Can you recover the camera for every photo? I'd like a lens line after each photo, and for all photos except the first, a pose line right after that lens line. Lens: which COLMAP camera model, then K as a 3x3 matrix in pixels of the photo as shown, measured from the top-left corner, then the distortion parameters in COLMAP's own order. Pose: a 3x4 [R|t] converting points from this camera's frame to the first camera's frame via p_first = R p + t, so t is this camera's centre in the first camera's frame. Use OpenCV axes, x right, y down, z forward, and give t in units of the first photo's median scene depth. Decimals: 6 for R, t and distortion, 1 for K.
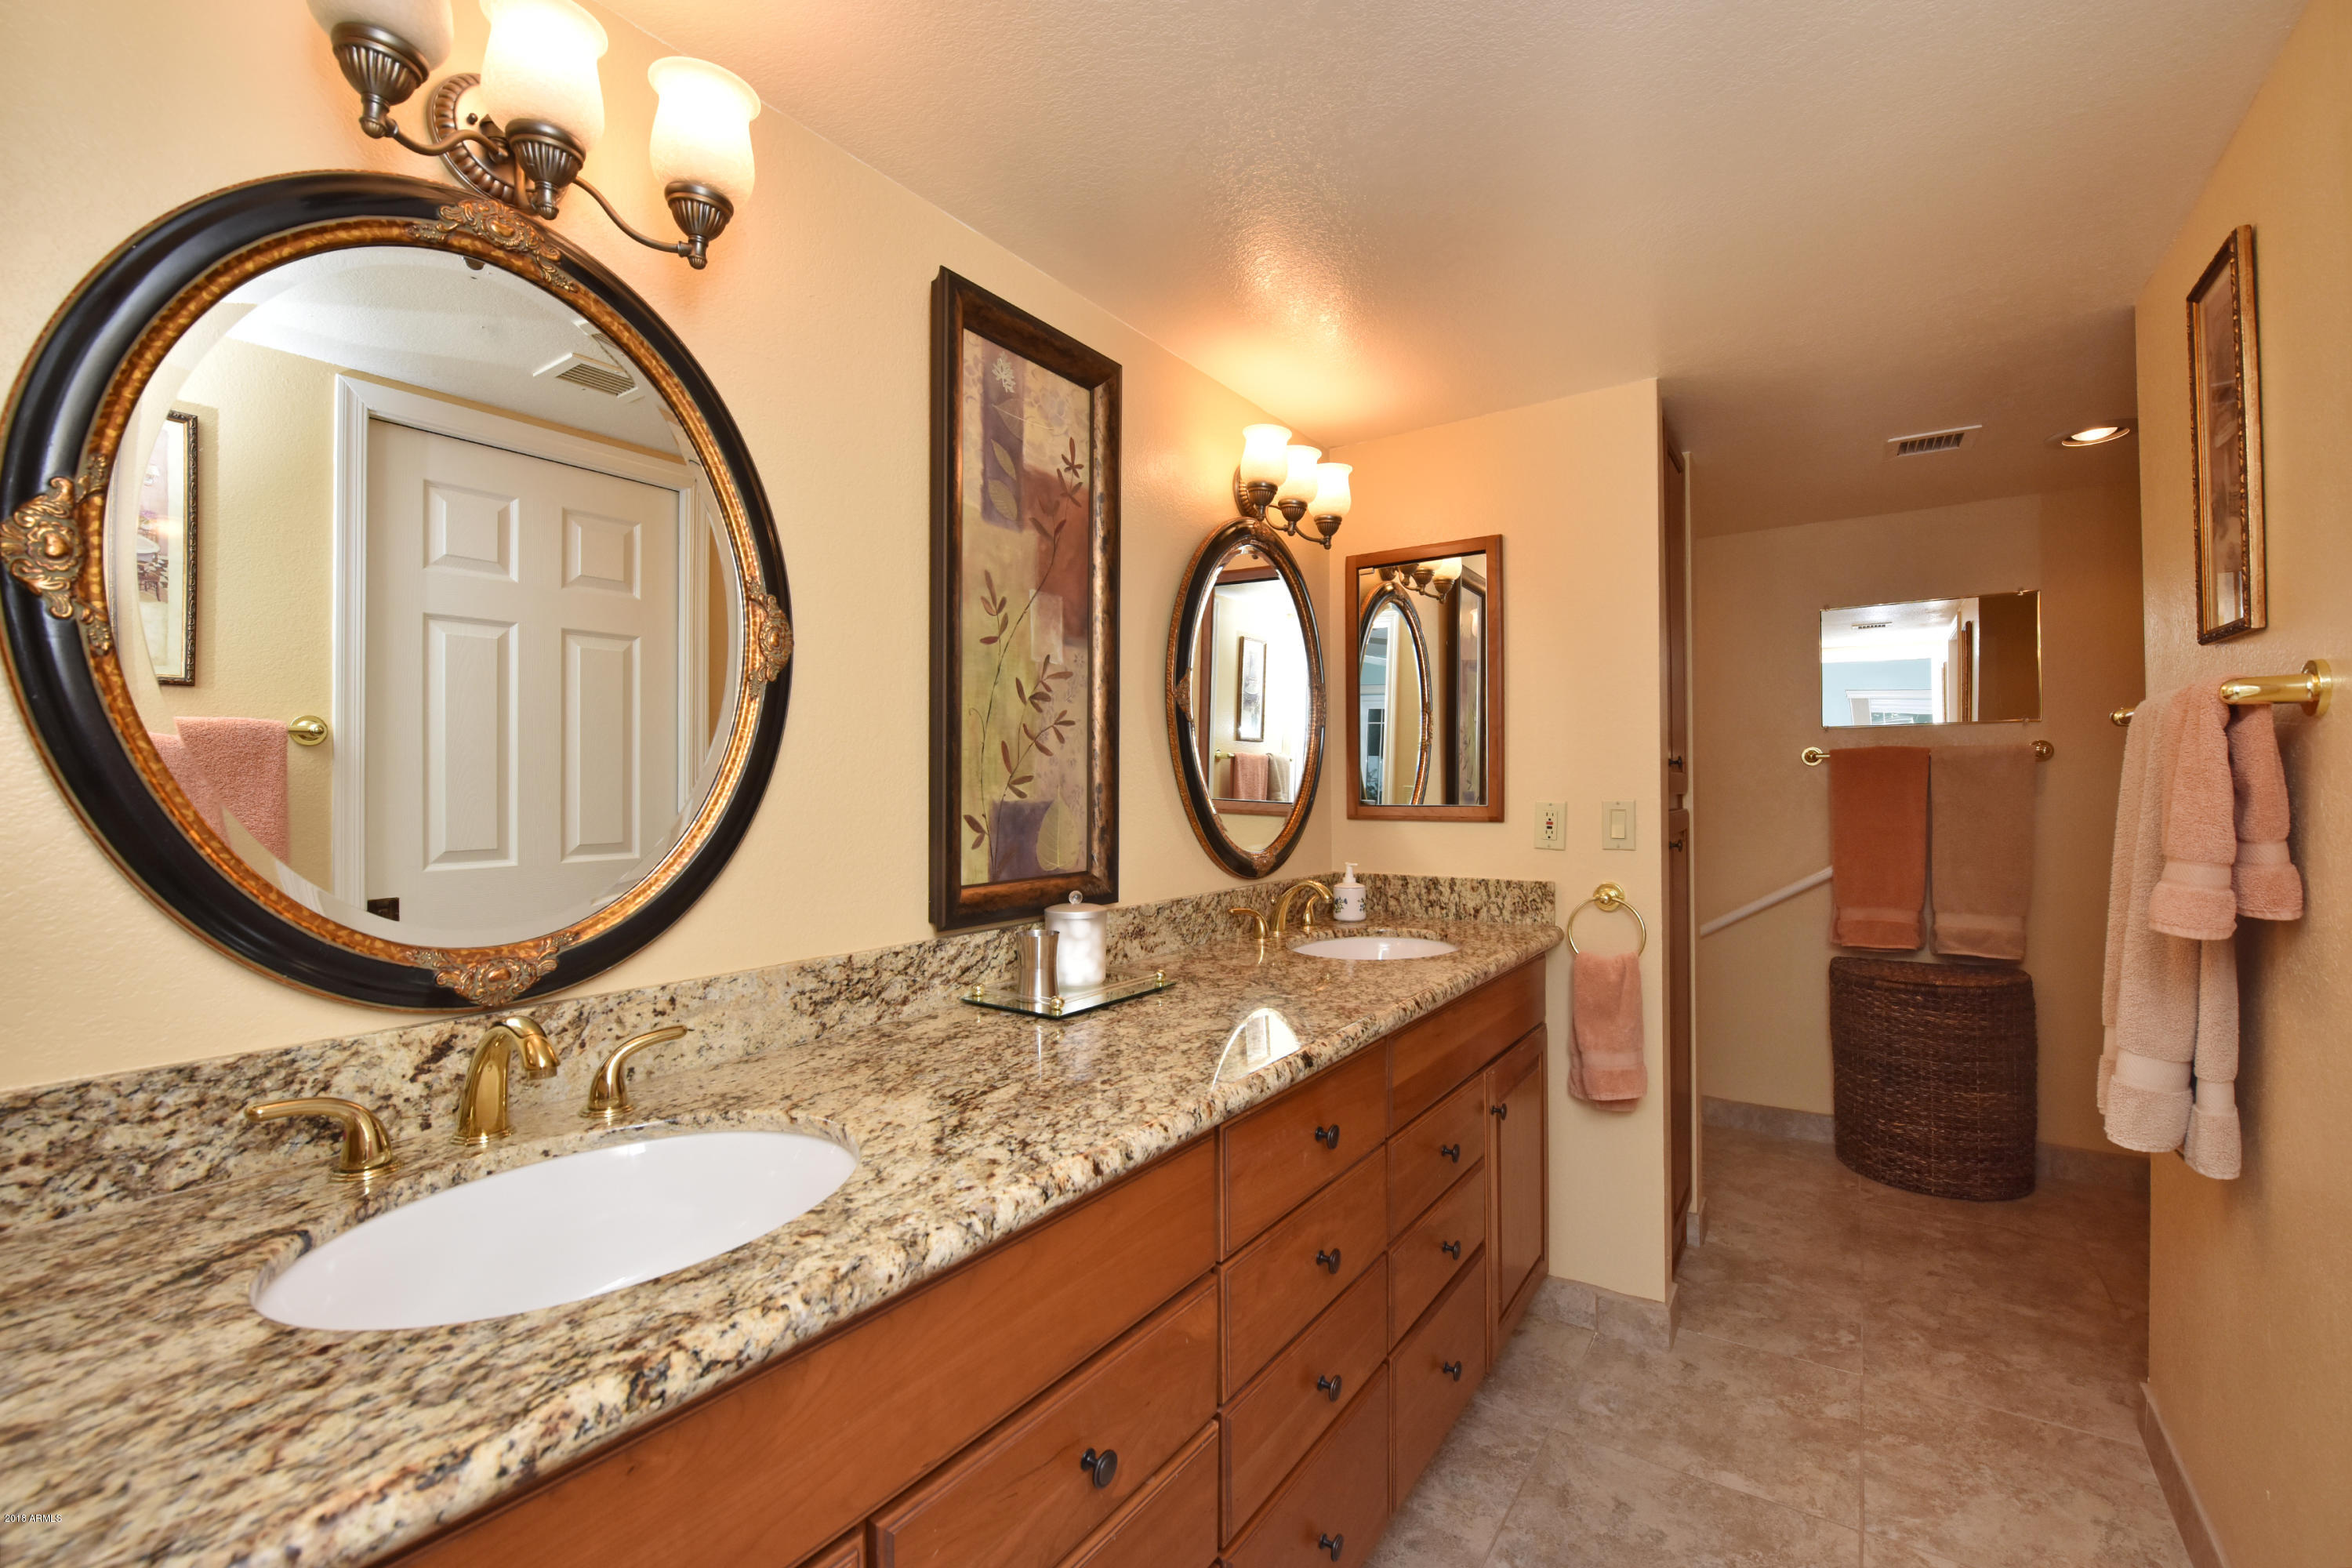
lens RADIAL K [[1012.5, 0, 1178.7], [0, 1012.5, 771.4], [0, 0, 1]] dist [-0.018498, -0.001916]
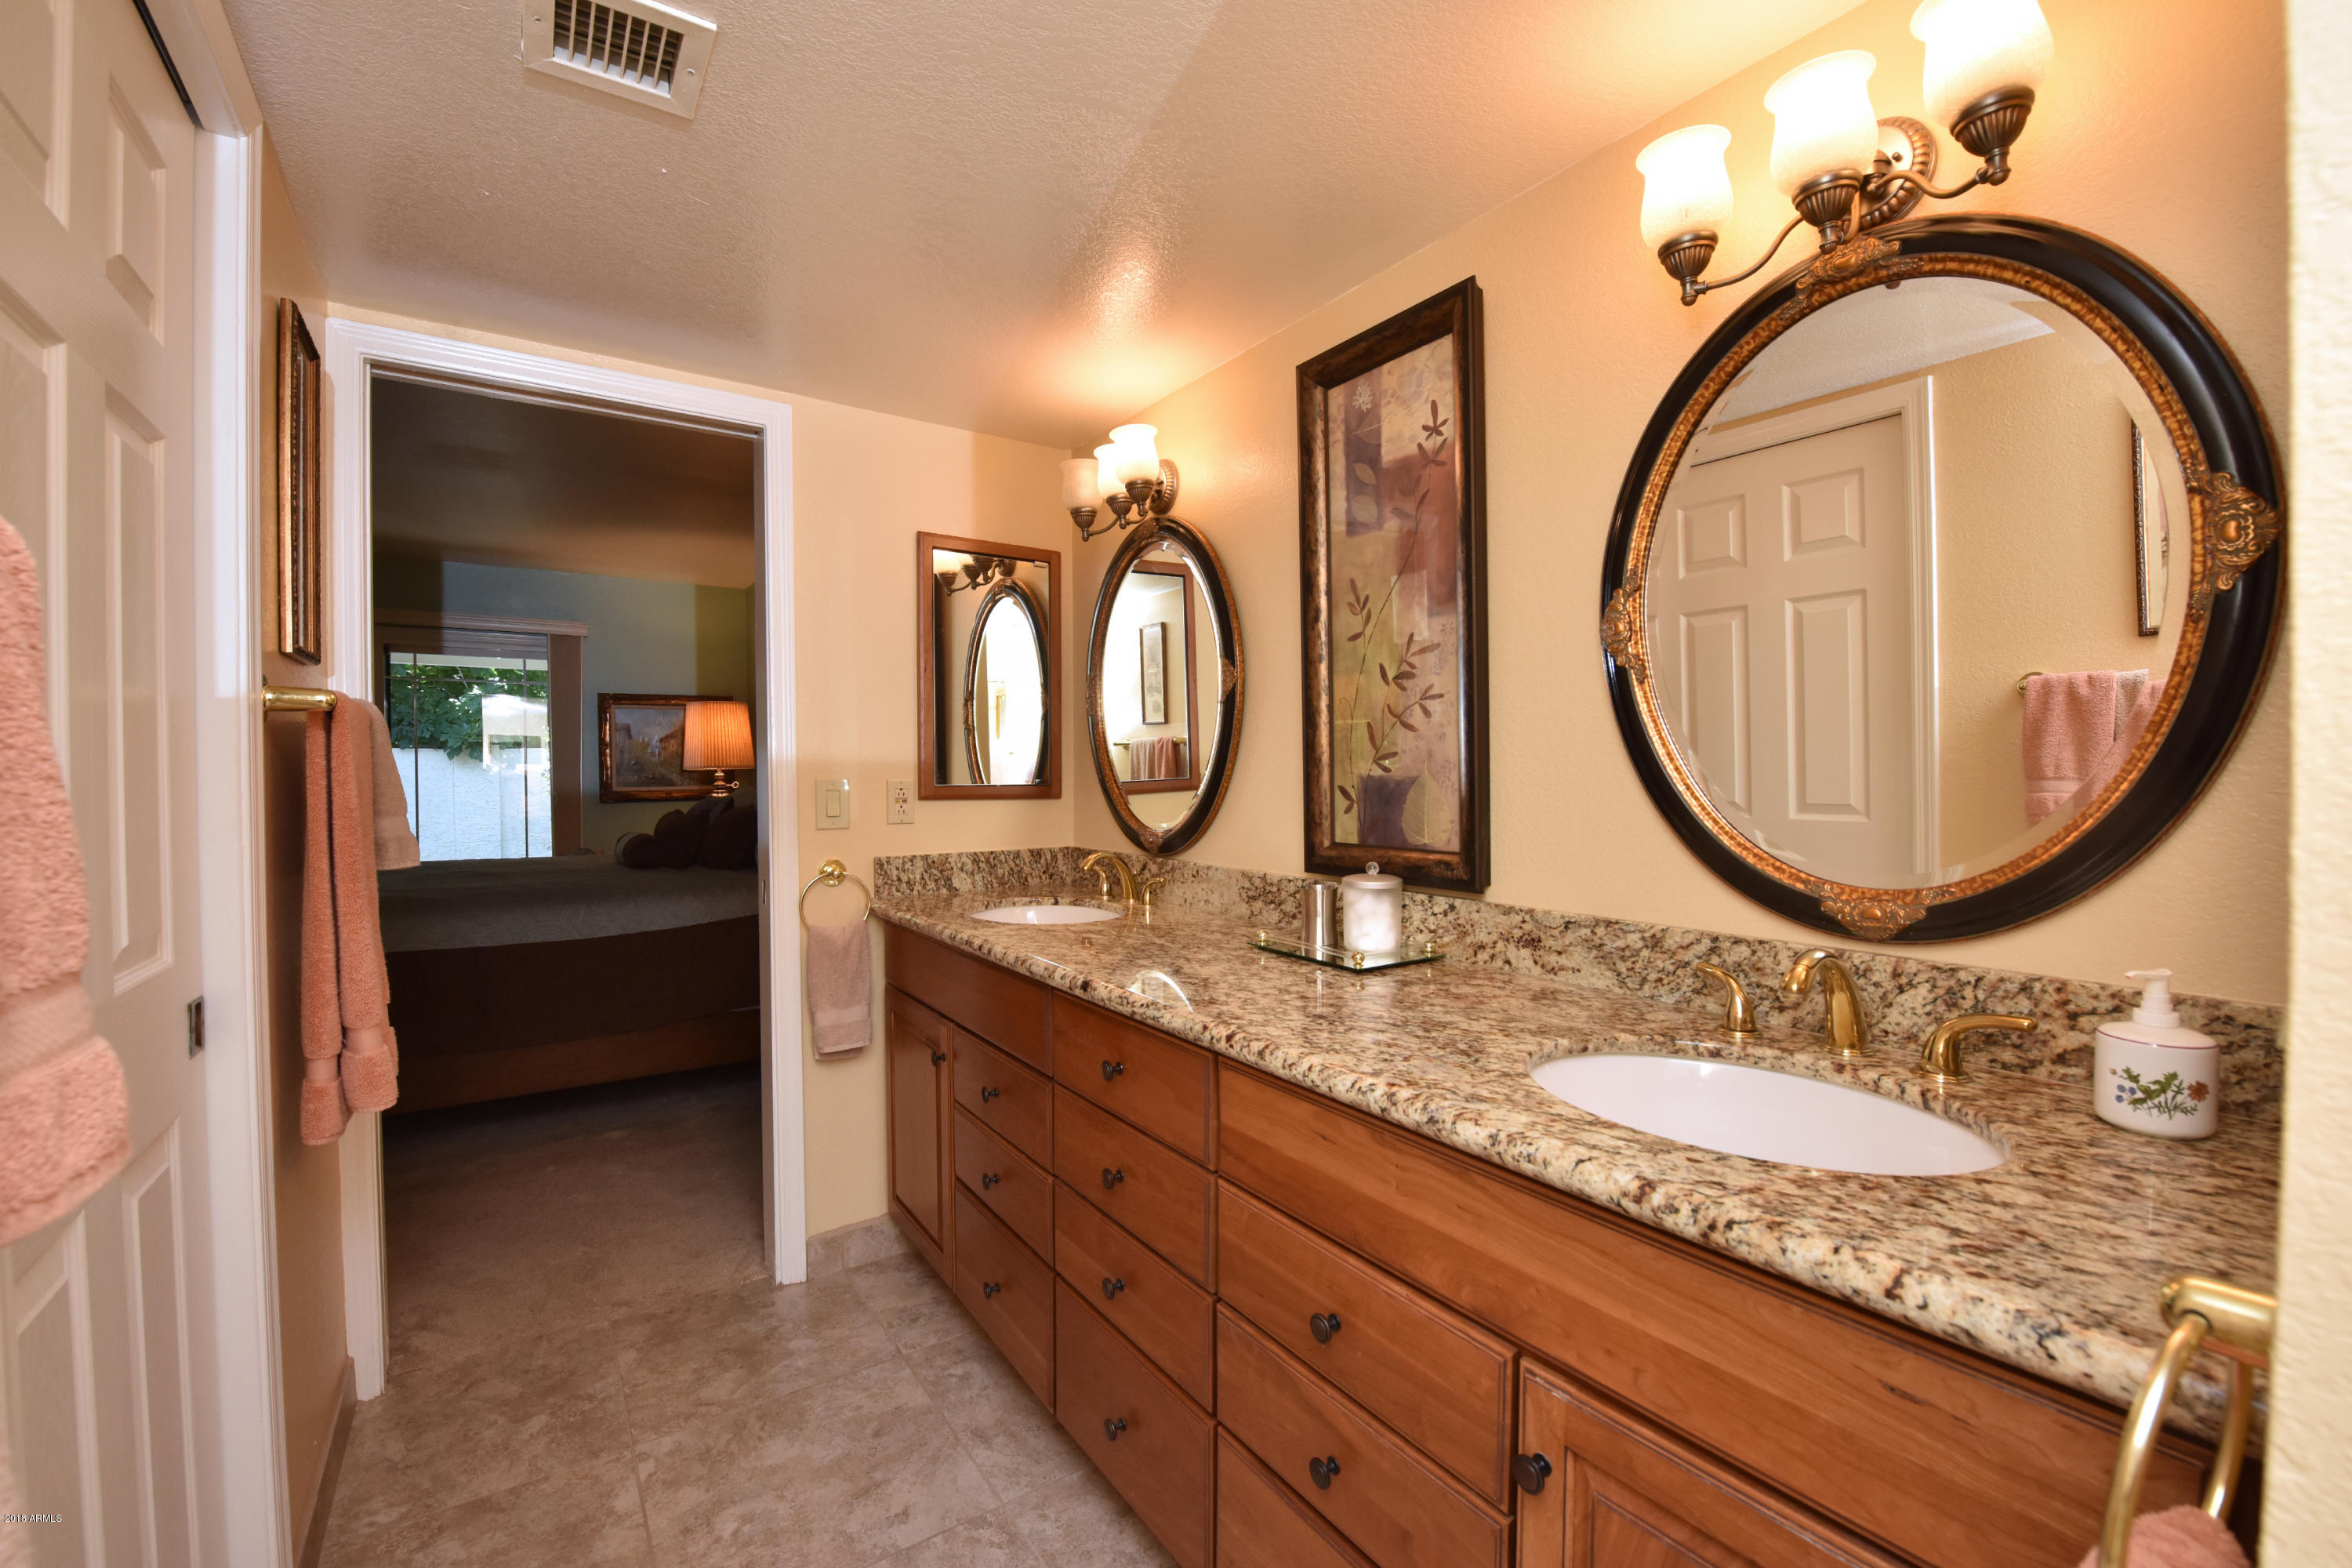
lens RADIAL K [[958.6, 0, 1177.5], [0, 958.6, 779.0], [0, 0, 1]] dist [-0.020920, -0.001414]
pose [[-0.369669, 0.013645, -0.929063, 0.875920], [0.016263, 0.999834, 0.008213, 0.020795], [0.929021, -0.012073, -0.369829, 1.159943]]
